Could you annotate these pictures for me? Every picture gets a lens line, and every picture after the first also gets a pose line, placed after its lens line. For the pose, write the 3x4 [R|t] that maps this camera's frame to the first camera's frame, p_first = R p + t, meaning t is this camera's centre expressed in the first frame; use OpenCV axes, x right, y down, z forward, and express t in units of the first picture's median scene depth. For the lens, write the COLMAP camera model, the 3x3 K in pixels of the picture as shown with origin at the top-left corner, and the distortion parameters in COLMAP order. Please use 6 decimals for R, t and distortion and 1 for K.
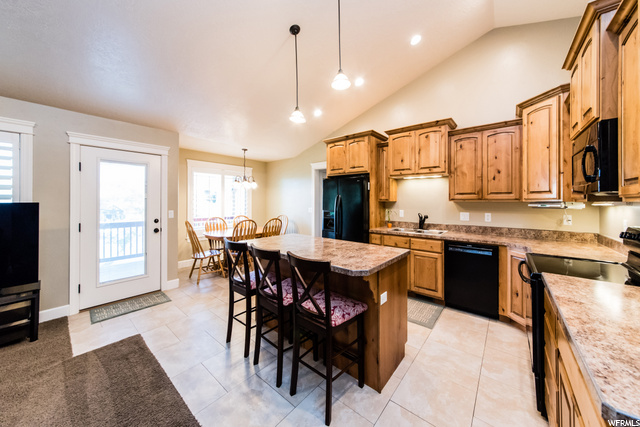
lens RADIAL K [[225.9, 0, 330.7], [0, 225.9, 203.1], [0, 0, 1]] dist [-0.010620, 0.001740]
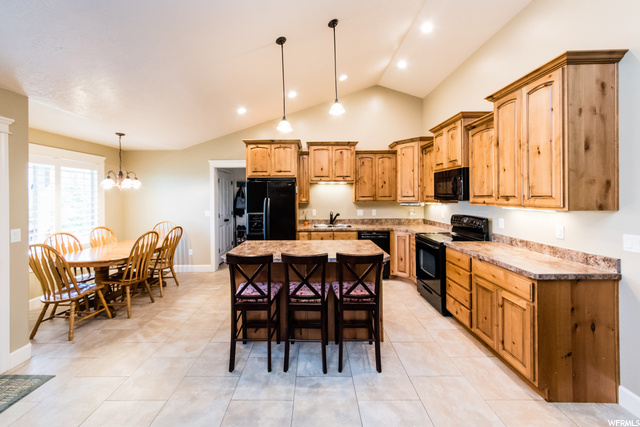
lens RADIAL K [[237.5, 0, 314.2], [0, 237.5, 196.1], [0, 0, 1]] dist [-0.010101, 0.001627]
pose [[0.774875, -0.008512, 0.632057, -0.560291], [0.016511, 0.999841, -0.006777, -0.039077], [-0.631899, 0.015687, 0.774892, 0.050687]]
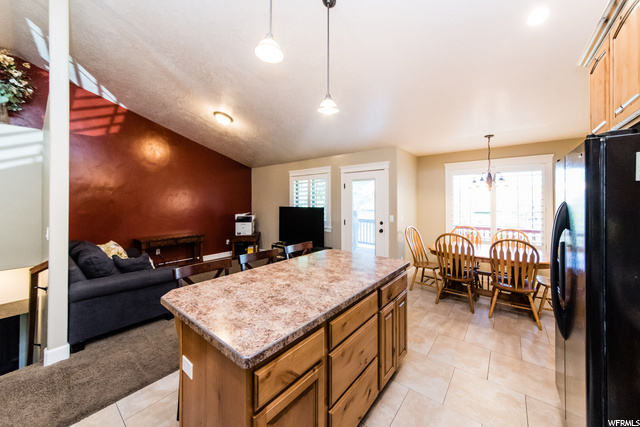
lens RADIAL K [[225.9, 0, 339.7], [0, 225.9, 200.3], [0, 0, 1]] dist [-0.010620, 0.001740]
pose [[0.069458, -0.005071, -0.997572, 0.463431], [-0.010188, 0.999931, -0.005793, -0.039343], [0.997533, 0.010565, 0.069401, 0.735162]]
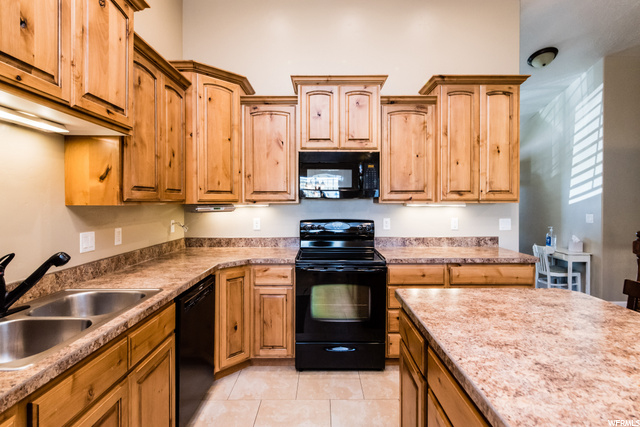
lens RADIAL K [[306.9, 0, 313.8], [0, 306.9, 204.0], [0, 0, 1]] dist [0.011187, -0.002704]
pose [[-0.628884, -0.008438, 0.777453, -0.100148], [0.008837, 0.999799, 0.017999, -0.017466], [-0.777449, 0.018190, -0.628683, 1.075494]]
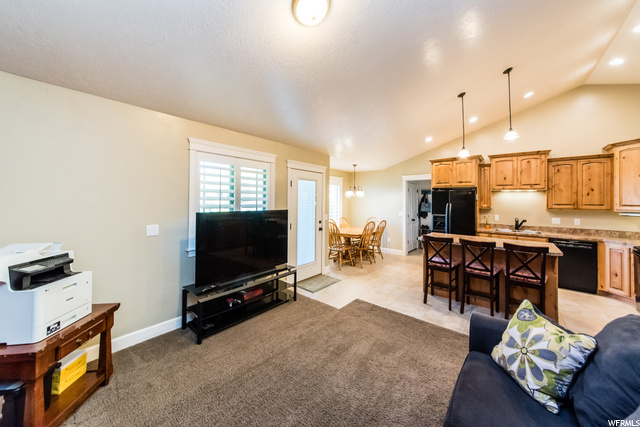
lens RADIAL K [[225.9, 0, 321.1], [0, 225.9, 198.0], [0, 0, 1]] dist [-0.010620, 0.001740]
pose [[0.999697, 0.008007, -0.023278, -0.796585], [-0.008543, 0.999699, -0.023011, -0.036521], [0.023087, 0.023202, 0.999464, -0.374348]]
